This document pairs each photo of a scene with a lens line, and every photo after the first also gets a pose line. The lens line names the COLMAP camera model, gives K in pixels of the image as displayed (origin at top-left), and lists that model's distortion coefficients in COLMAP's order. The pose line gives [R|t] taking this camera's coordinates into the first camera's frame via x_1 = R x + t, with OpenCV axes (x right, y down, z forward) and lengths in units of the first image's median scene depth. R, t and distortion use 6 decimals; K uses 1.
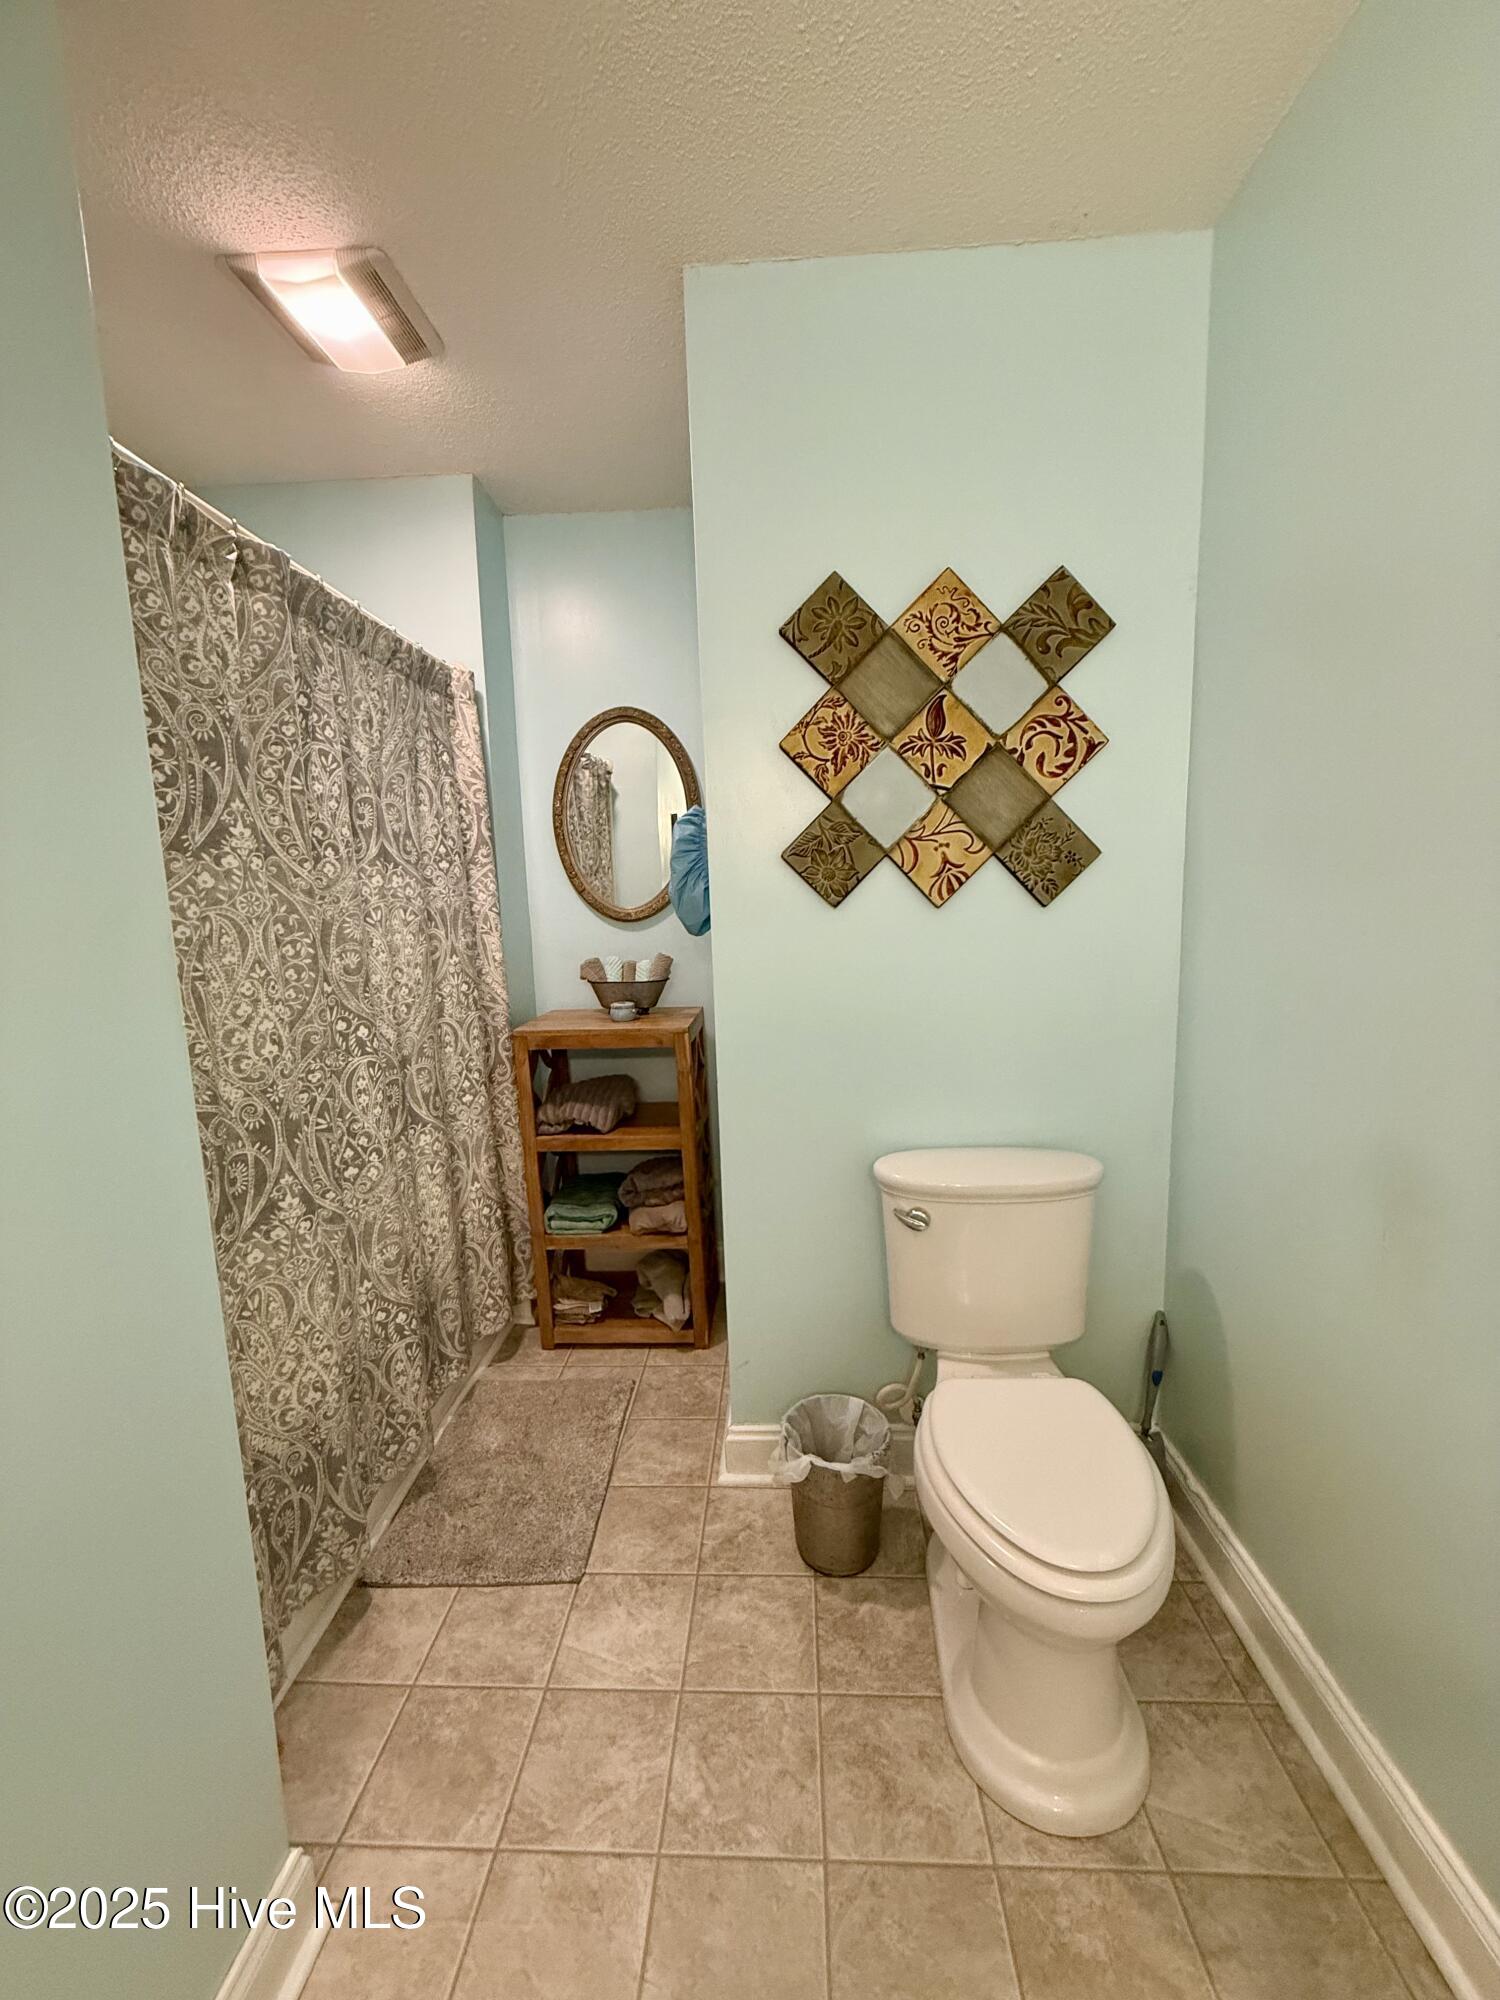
lens RADIAL K [[788.2, 0, 753.1], [0, 788.2, 998.5], [0, 0, 1]] dist [-0.001477, -0.000625]
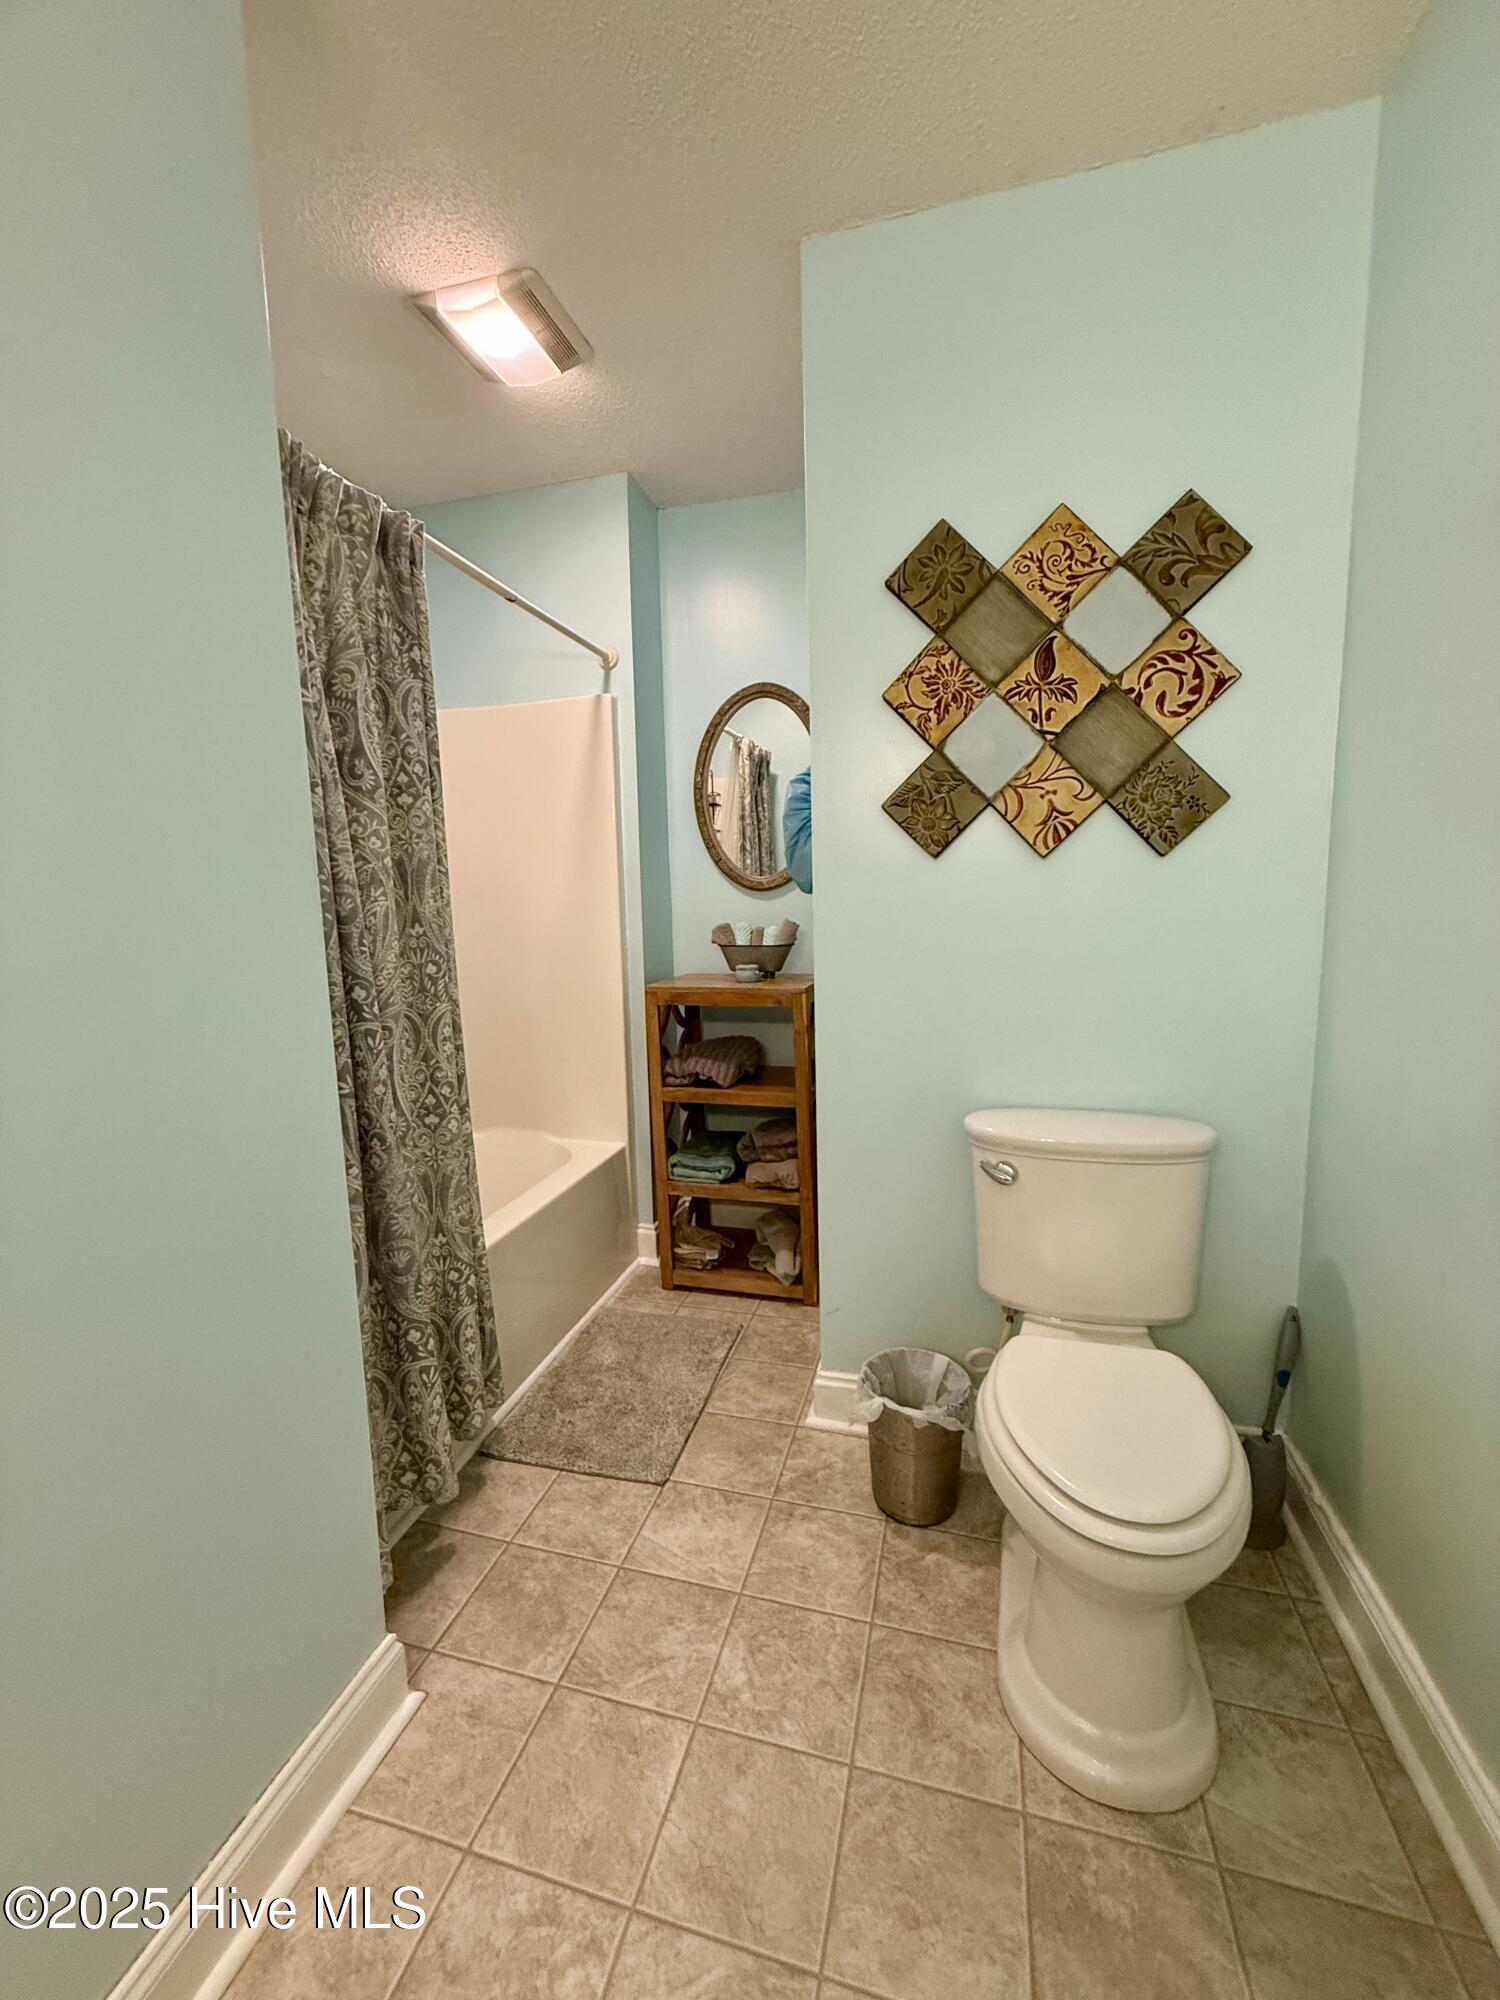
lens RADIAL K [[788.2, 0, 753.3], [0, 788.2, 997.6], [0, 0, 1]] dist [-0.001477, -0.000625]
pose [[0.975185, 0.036970, -0.218283, 0.110101], [-0.037624, 0.999291, 0.001161, 0.073037], [0.218171, 0.007080, 0.975885, -0.024052]]
